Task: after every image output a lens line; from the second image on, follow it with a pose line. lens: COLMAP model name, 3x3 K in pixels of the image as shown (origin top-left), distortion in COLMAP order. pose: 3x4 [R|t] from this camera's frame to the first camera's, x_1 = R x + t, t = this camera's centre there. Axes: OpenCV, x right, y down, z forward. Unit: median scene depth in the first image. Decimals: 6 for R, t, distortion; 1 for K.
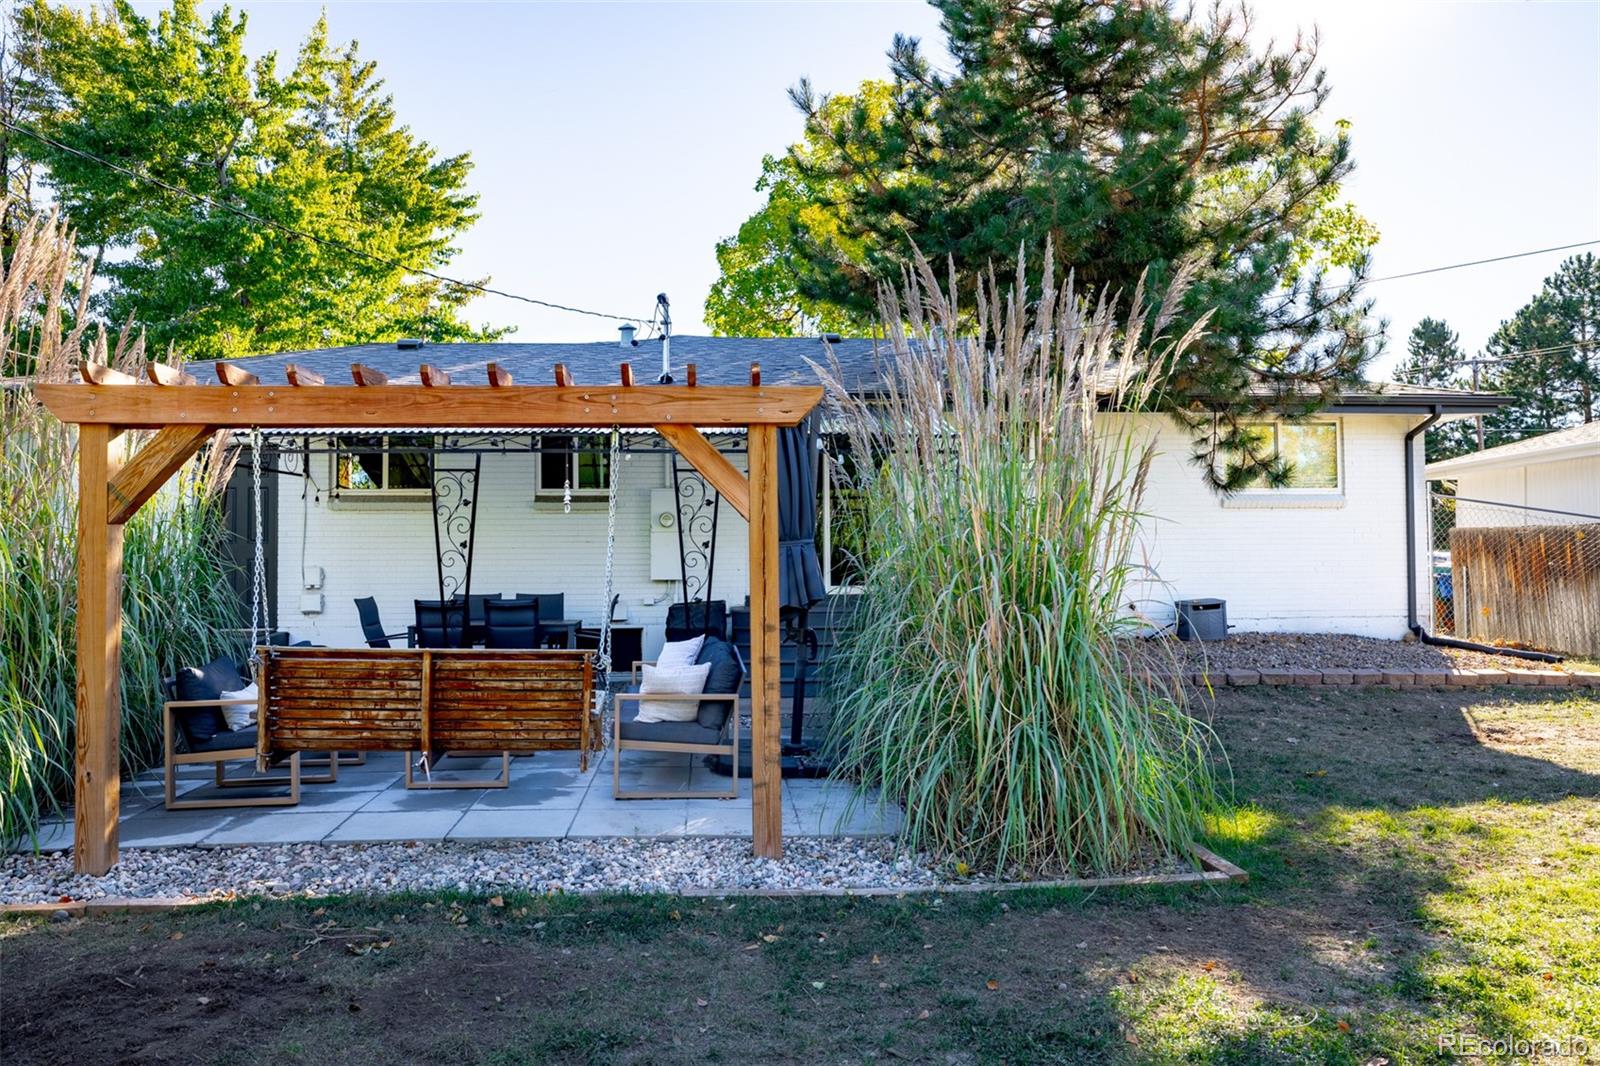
lens RADIAL K [[1172.1, 0, 800.0], [0, 1172.1, 533.0], [0, 0, 1]] dist [-0.000836, -0.005489]
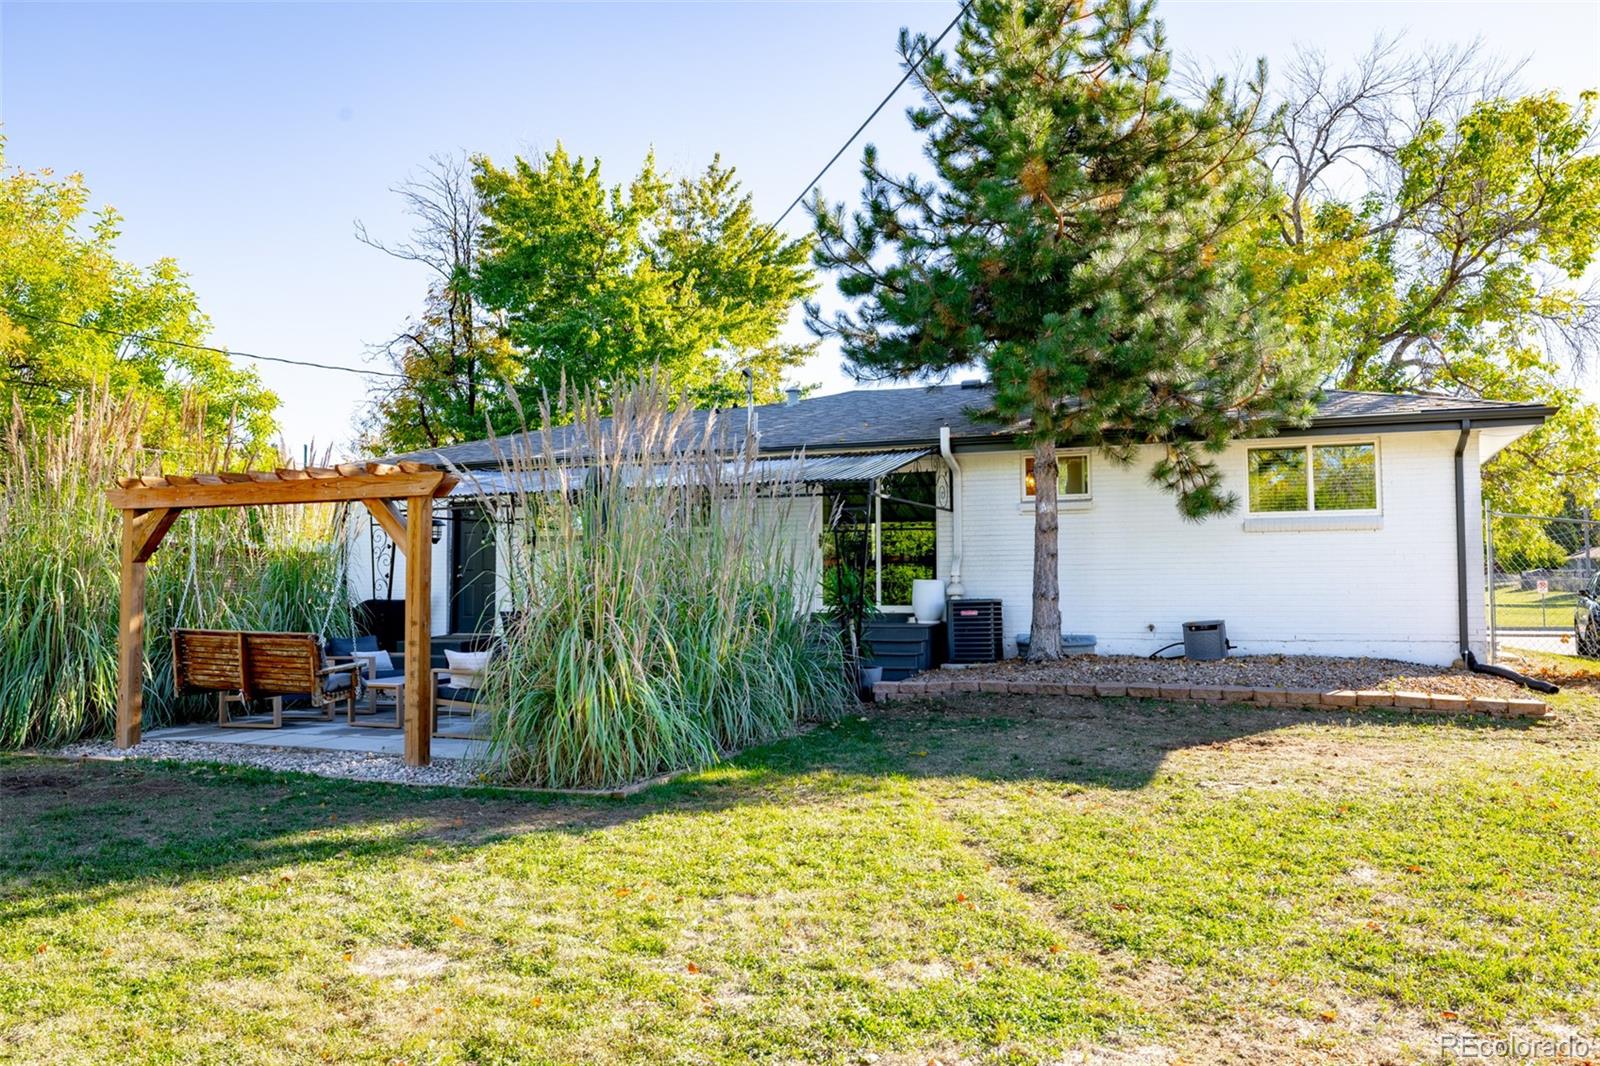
lens RADIAL K [[1172.1, 0, 800.0], [0, 1172.1, 533.0], [0, 0, 1]] dist [-0.000836, -0.005489]
pose [[0.901417, -0.020395, -0.432472, 0.279680], [0.010489, 0.999625, -0.025278, 0.000797], [0.432825, 0.018249, 0.901293, -0.055093]]
